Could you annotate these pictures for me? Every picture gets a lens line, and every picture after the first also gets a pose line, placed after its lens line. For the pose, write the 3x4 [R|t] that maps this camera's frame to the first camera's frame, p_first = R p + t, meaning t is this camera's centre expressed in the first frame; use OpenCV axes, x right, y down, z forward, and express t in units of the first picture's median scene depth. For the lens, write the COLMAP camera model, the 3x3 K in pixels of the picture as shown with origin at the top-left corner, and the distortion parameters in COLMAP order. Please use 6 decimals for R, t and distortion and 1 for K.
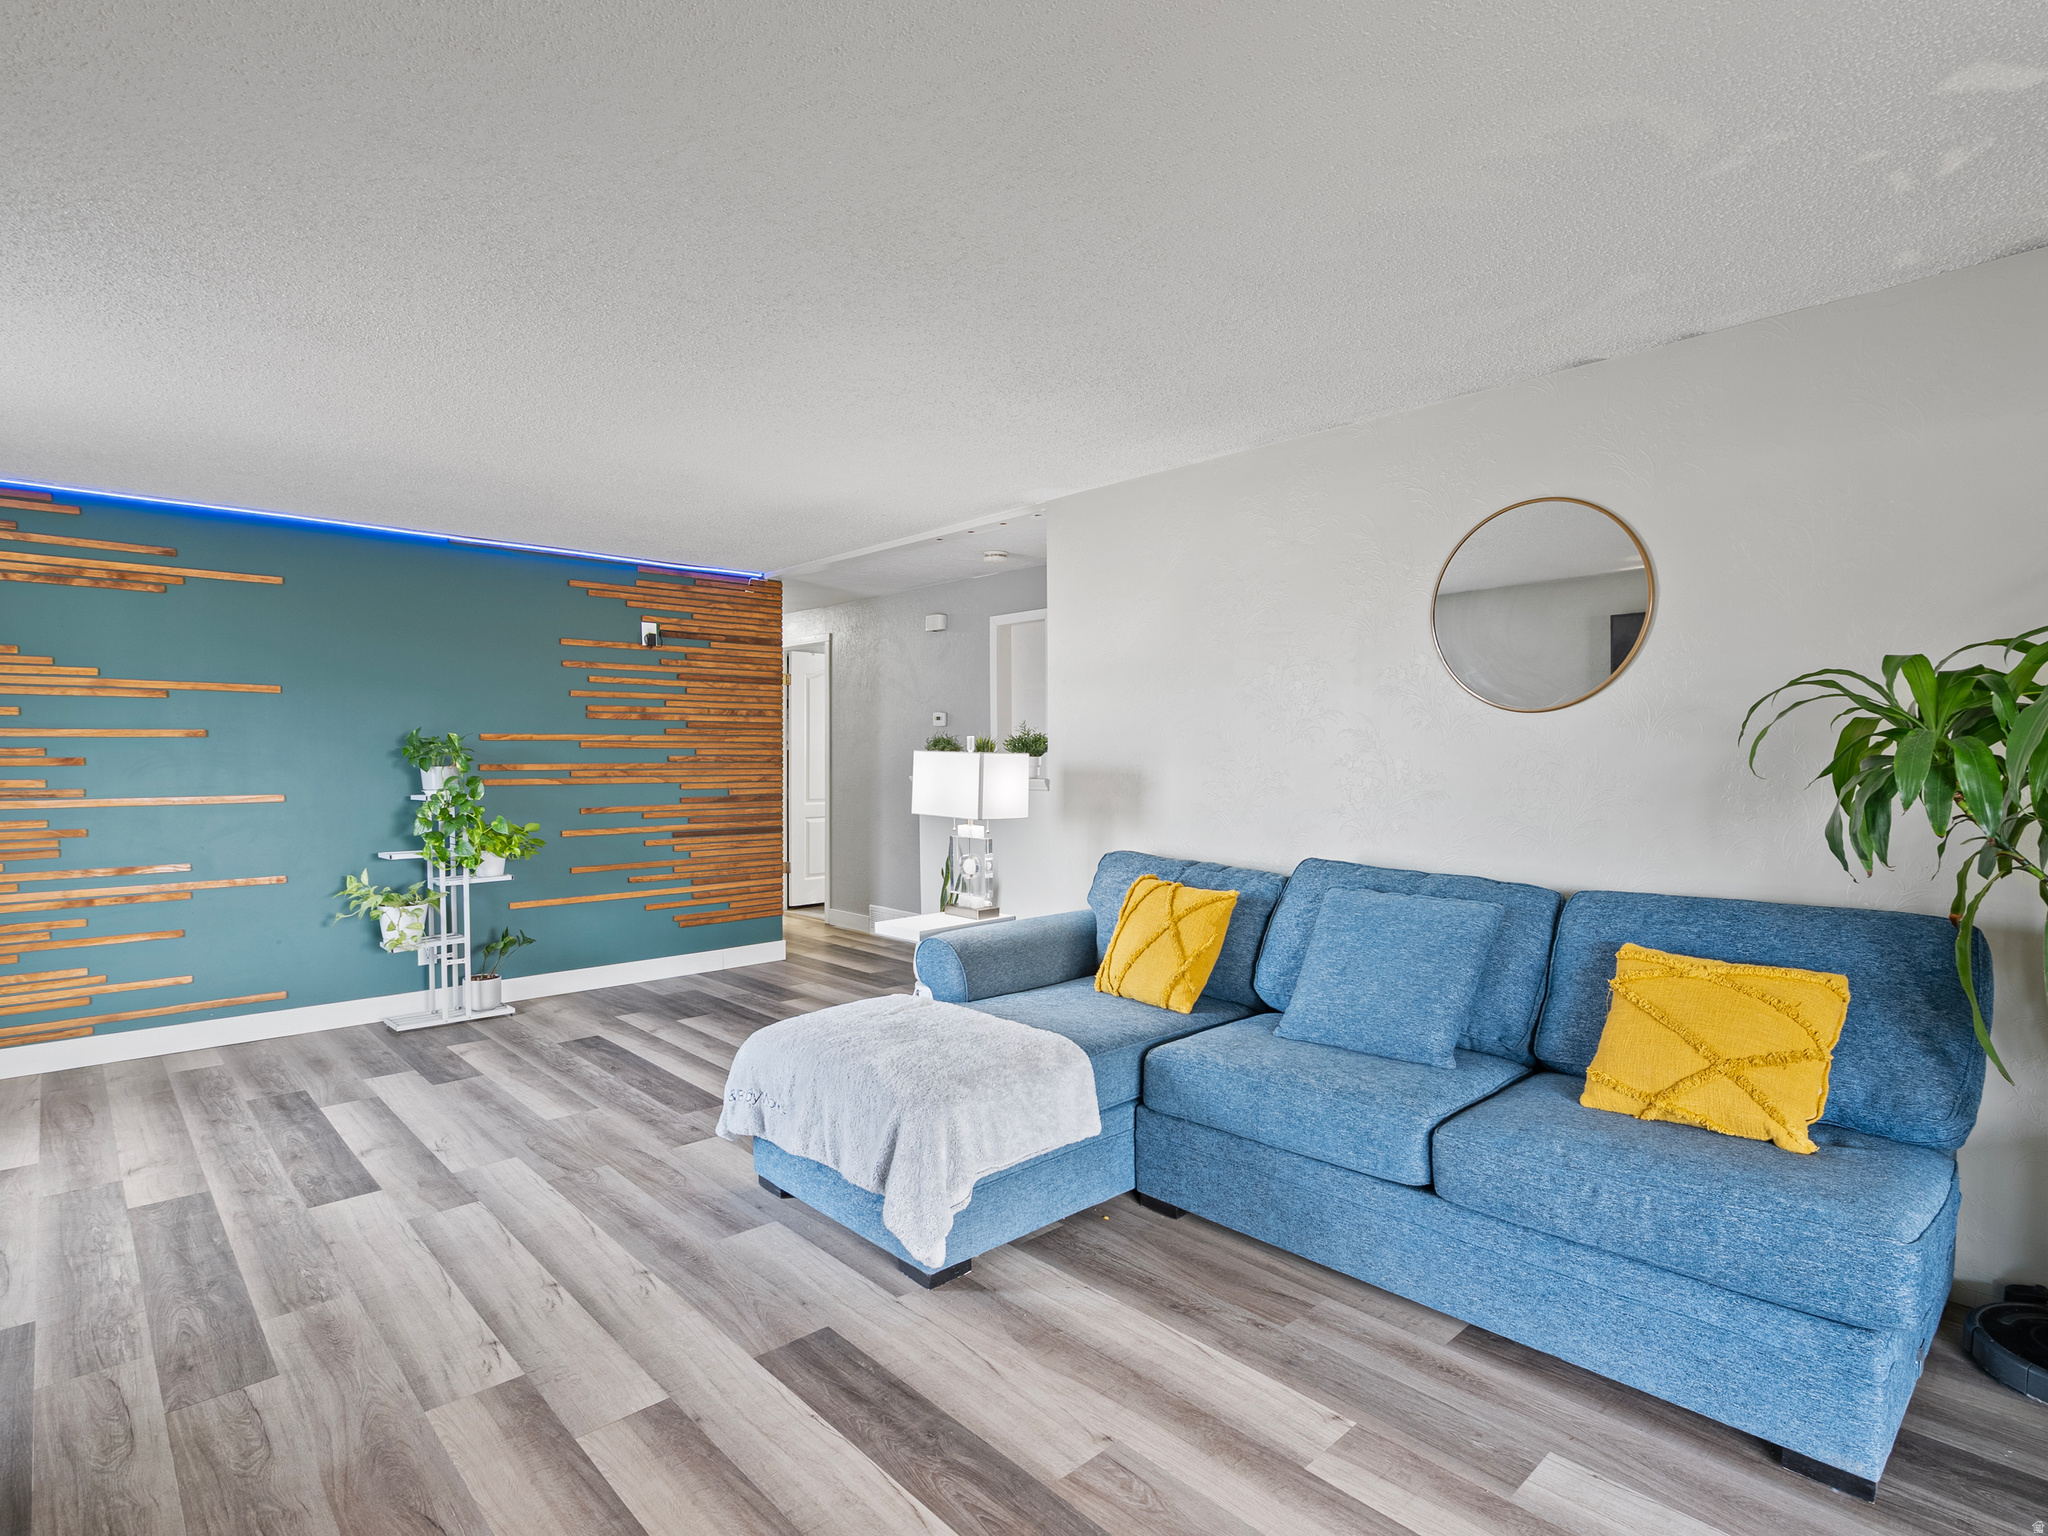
lens RADIAL K [[1044.2, 0, 1025.0], [0, 1044.2, 766.2], [0, 0, 1]] dist [-0.007654, 0.001832]
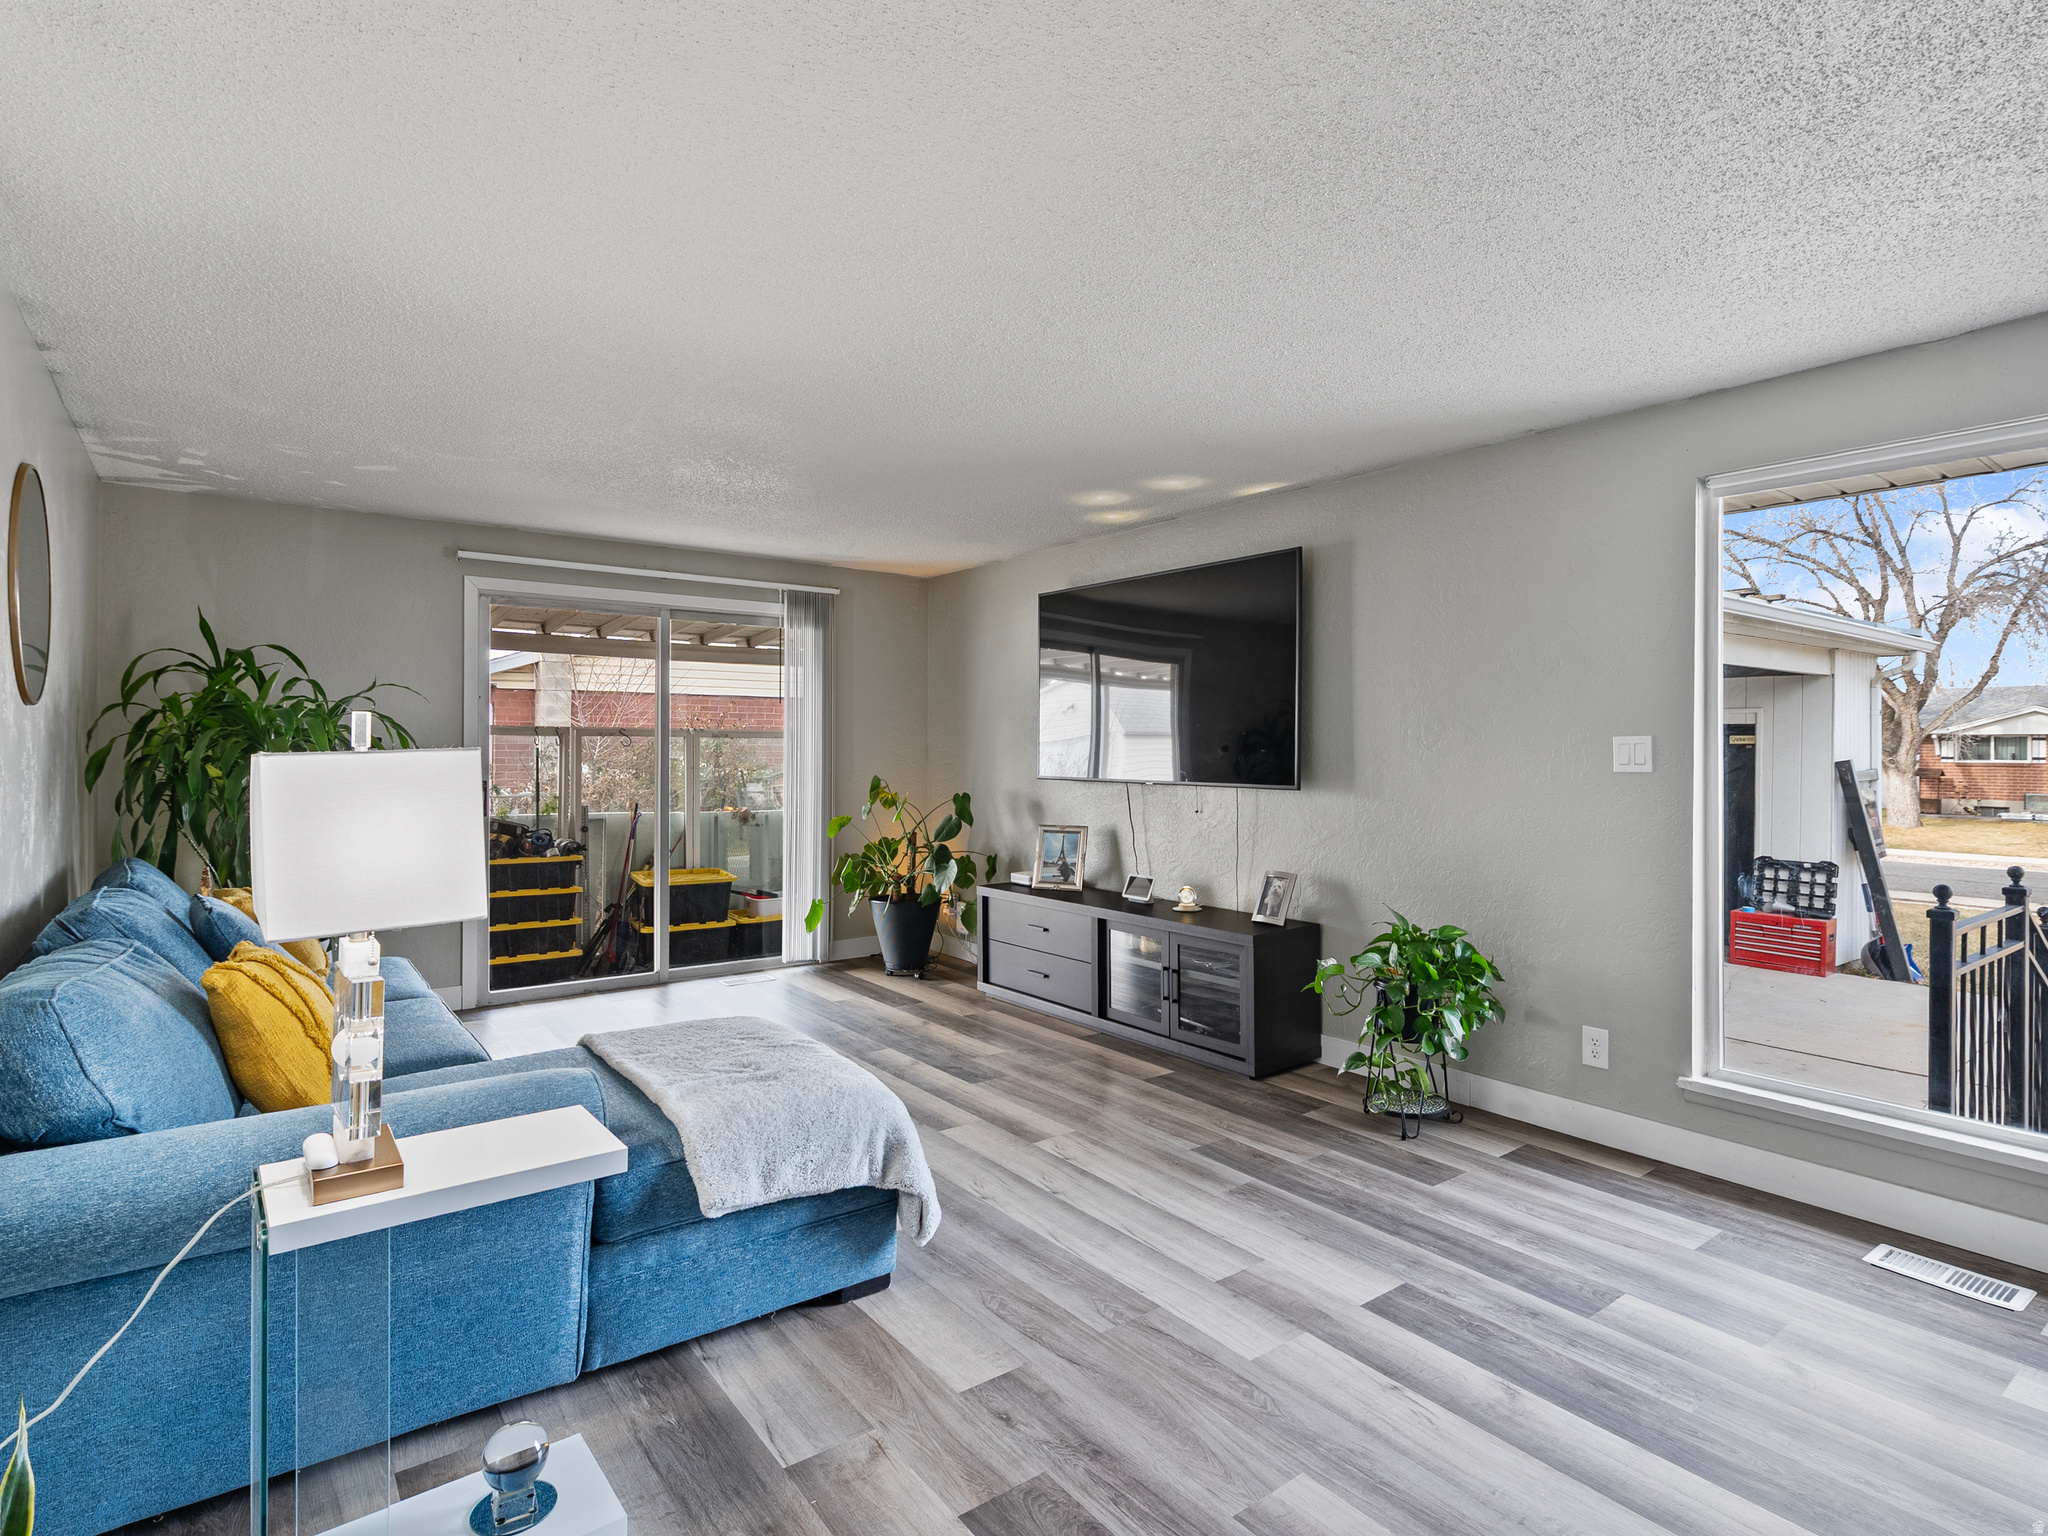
lens RADIAL K [[1044.2, 0, 1032.7], [0, 1044.2, 753.6], [0, 0, 1]] dist [-0.007654, 0.001832]
pose [[-0.994801, -0.001574, 0.101825, -0.511029], [0.000300, 0.999831, 0.018383, -0.028887], [-0.101837, 0.018318, -0.994632, 2.040622]]
